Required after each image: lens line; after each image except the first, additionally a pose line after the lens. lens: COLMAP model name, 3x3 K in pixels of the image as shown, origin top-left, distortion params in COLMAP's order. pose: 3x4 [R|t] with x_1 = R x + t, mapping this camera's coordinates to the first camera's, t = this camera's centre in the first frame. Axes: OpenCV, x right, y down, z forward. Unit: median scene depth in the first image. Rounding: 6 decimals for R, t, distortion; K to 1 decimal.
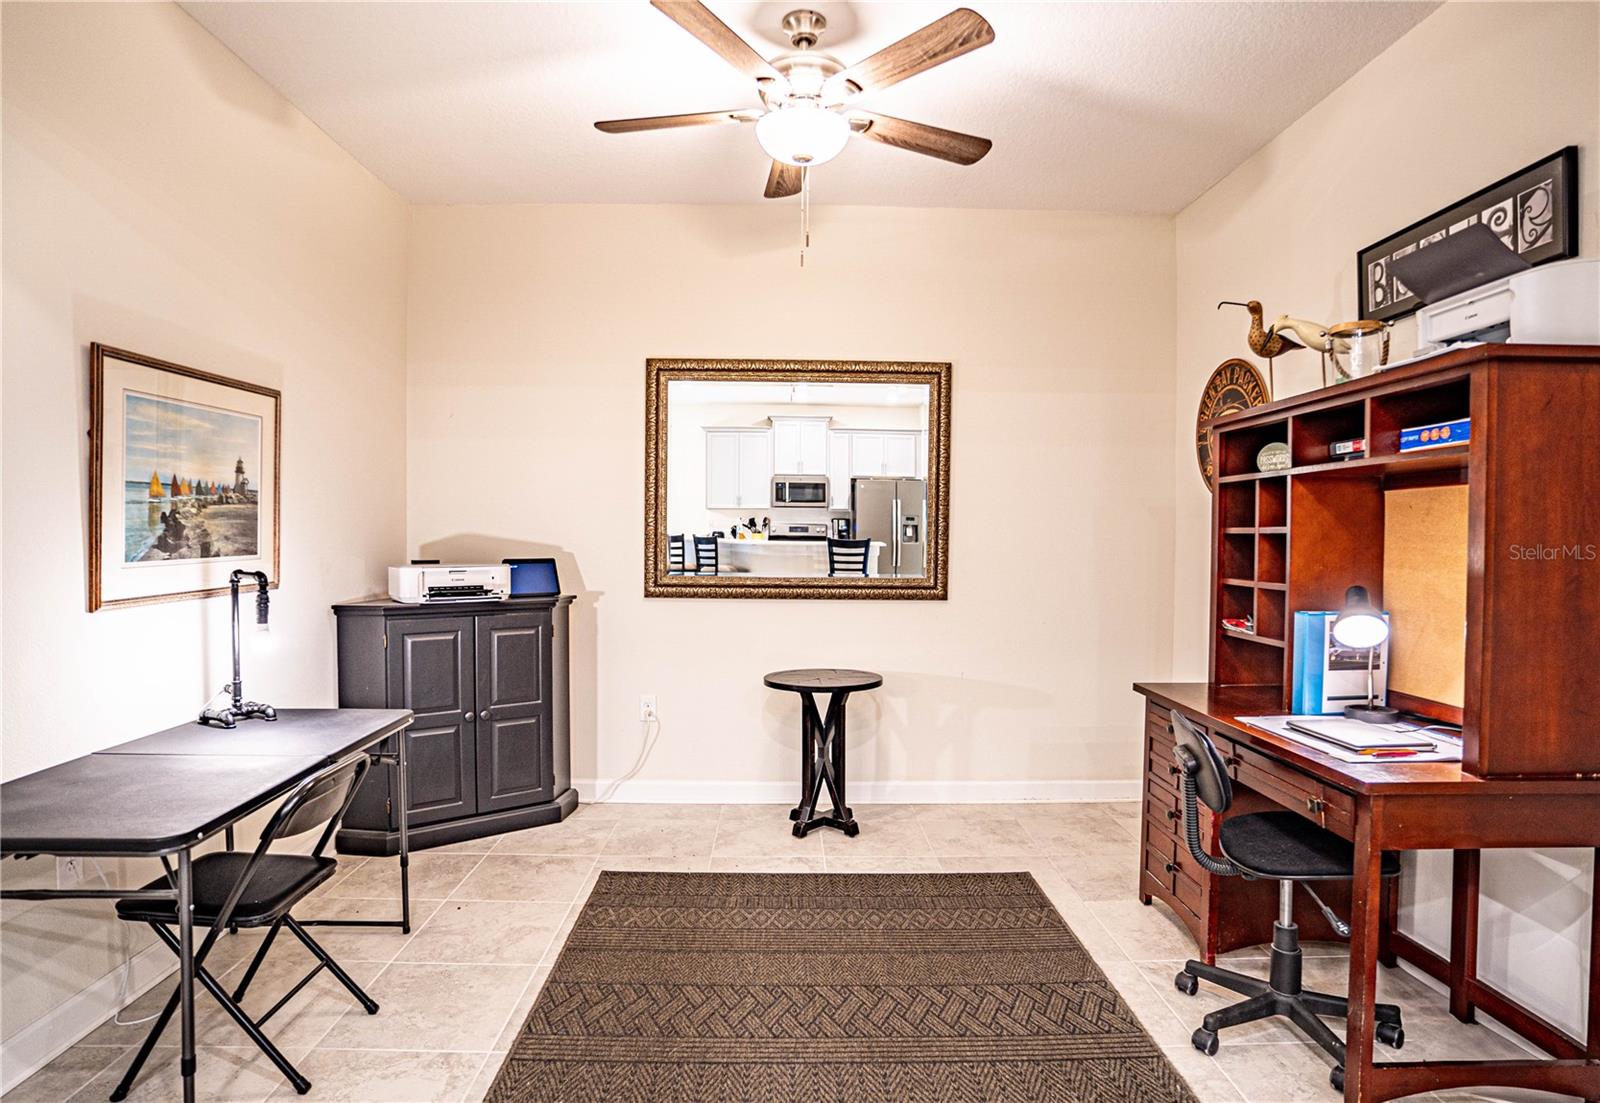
lens RADIAL K [[878.8, 0, 793.8], [0, 878.8, 558.2], [0, 0, 1]] dist [-0.076935, 0.034892]
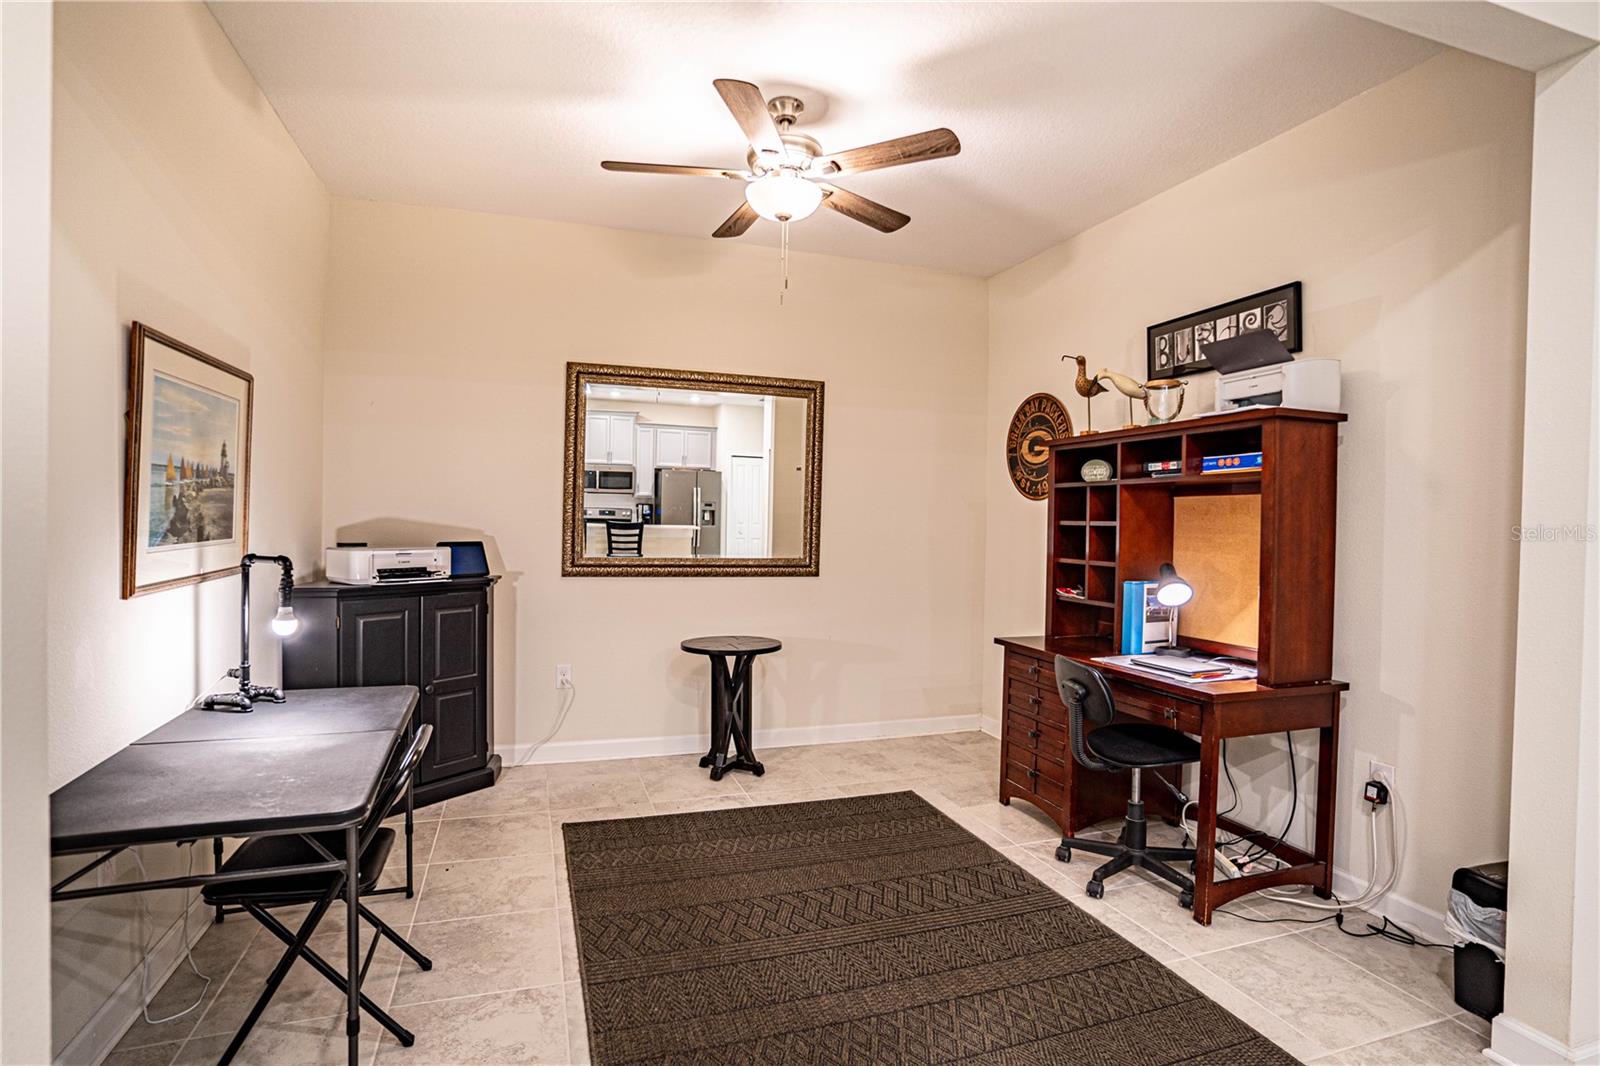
lens RADIAL K [[788.0, 0, 794.3], [0, 788.0, 530.1], [0, 0, 1]] dist [-0.072736, 0.030132]
pose [[0.952647, 0.006247, 0.304014, -0.284058], [-0.002997, 0.999933, -0.011155, -0.005870], [-0.304063, 0.009716, 0.952602, -0.046482]]
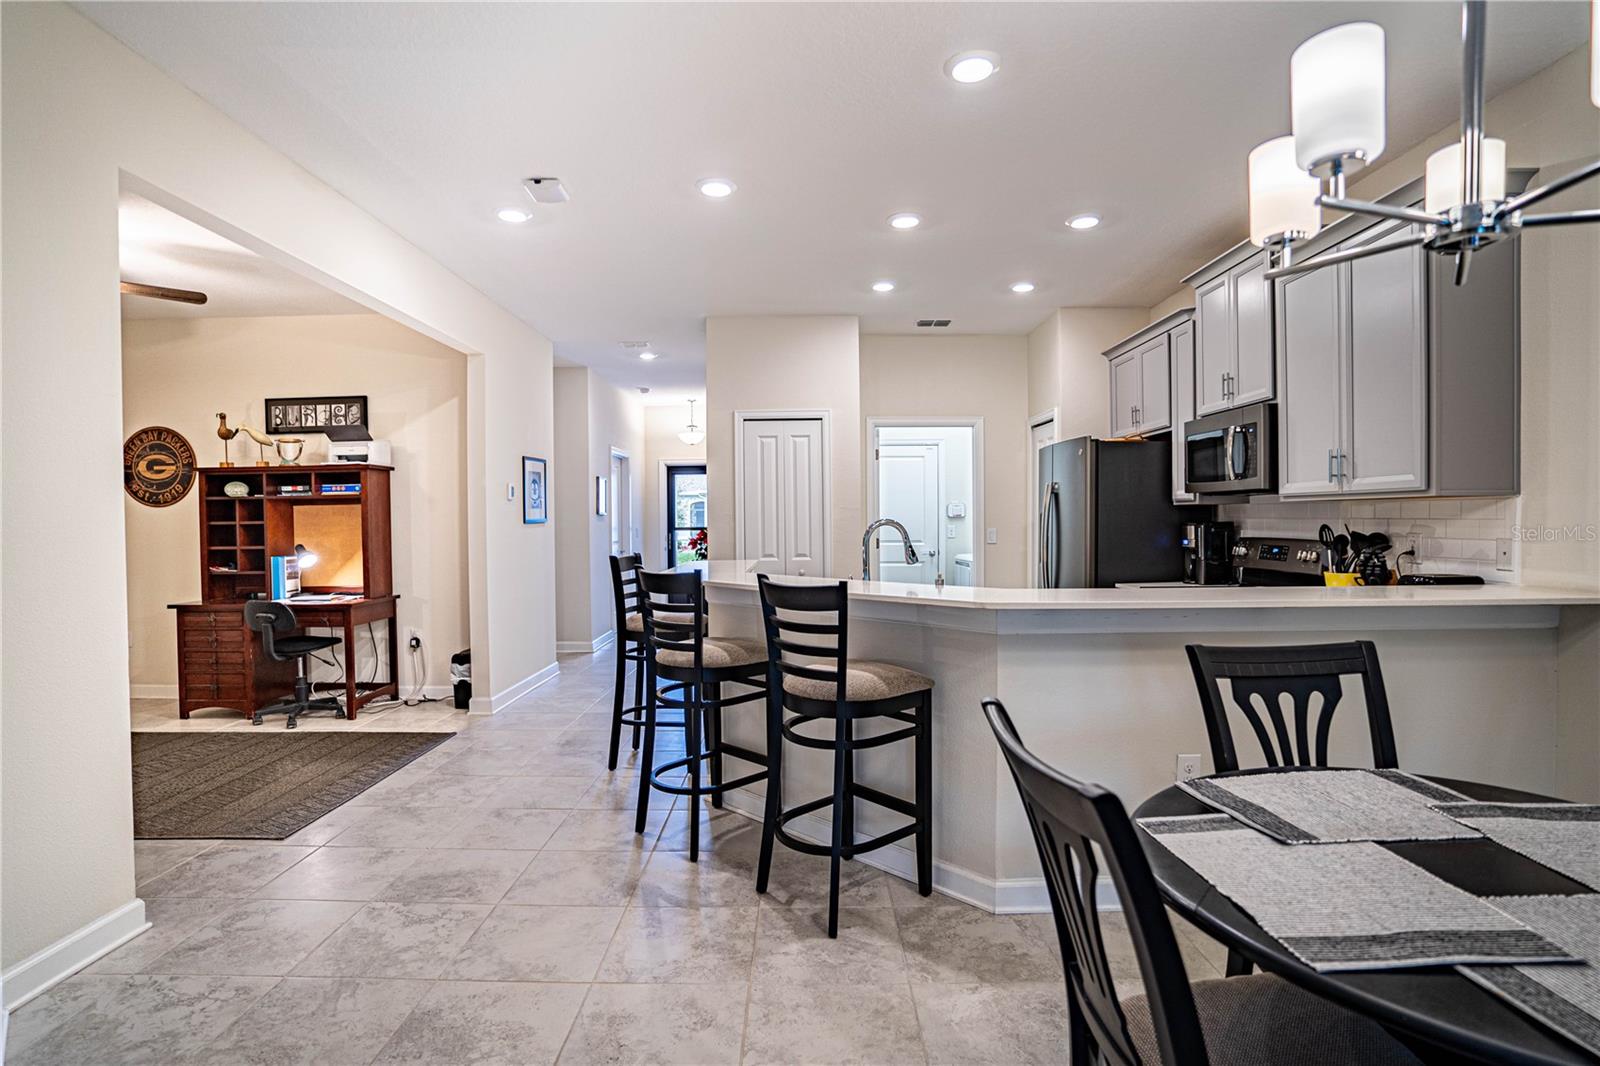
lens RADIAL K [[791.7, 0, 800.0], [0, 791.7, 533.0], [0, 0, 1]] dist [-0.082084, 0.039125]
pose [[0.023925, -0.023417, 0.999439, -1.324178], [0.039182, 0.998979, 0.022468, 0.005307], [-0.998946, 0.038622, 0.024819, -0.448175]]
